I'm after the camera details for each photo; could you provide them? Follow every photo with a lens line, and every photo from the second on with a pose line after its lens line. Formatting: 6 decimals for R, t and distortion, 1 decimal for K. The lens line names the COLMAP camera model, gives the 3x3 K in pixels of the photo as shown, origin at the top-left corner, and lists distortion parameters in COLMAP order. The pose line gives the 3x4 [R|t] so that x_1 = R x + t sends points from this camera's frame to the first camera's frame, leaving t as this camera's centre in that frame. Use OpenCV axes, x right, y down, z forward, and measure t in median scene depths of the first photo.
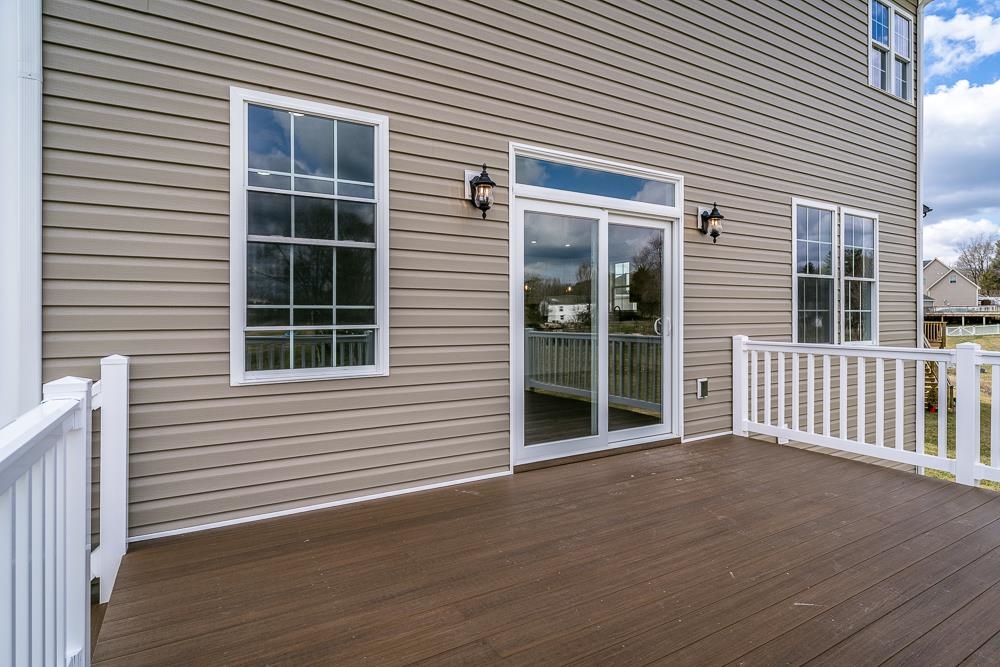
lens RADIAL K [[517.3, 0, 506.5], [0, 517.3, 318.5], [0, 0, 1]] dist [-0.004220, 0.001981]
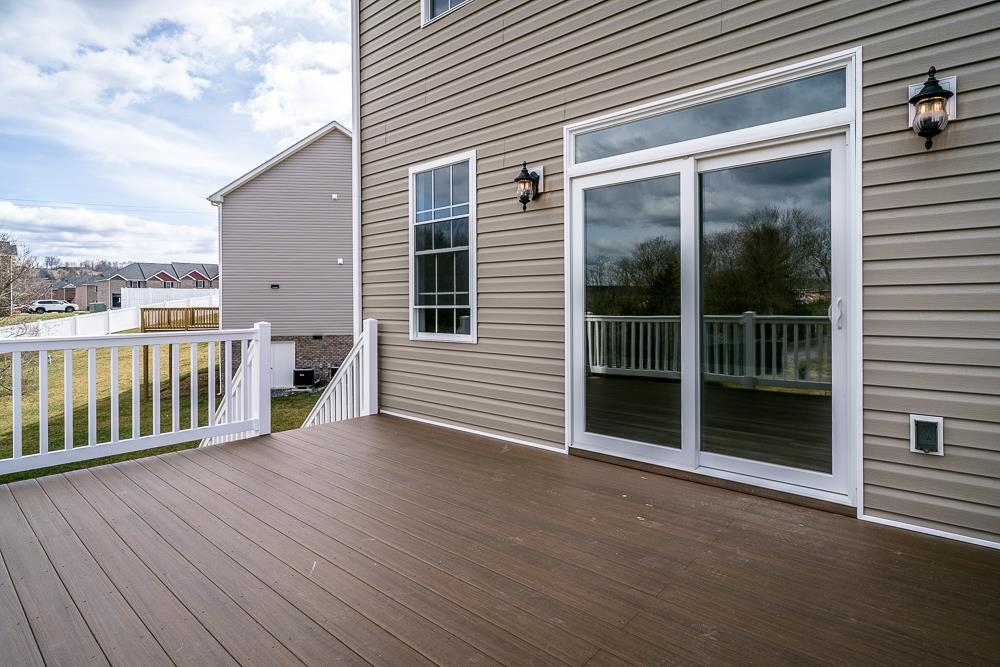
lens RADIAL K [[517.3, 0, 491.7], [0, 517.3, 303.1], [0, 0, 1]] dist [-0.004220, 0.001981]
pose [[0.316312, 0.005082, -0.948642, 0.986901], [0.005570, 0.999958, 0.007214, -0.003507], [0.948639, -0.007565, 0.316271, 0.577687]]
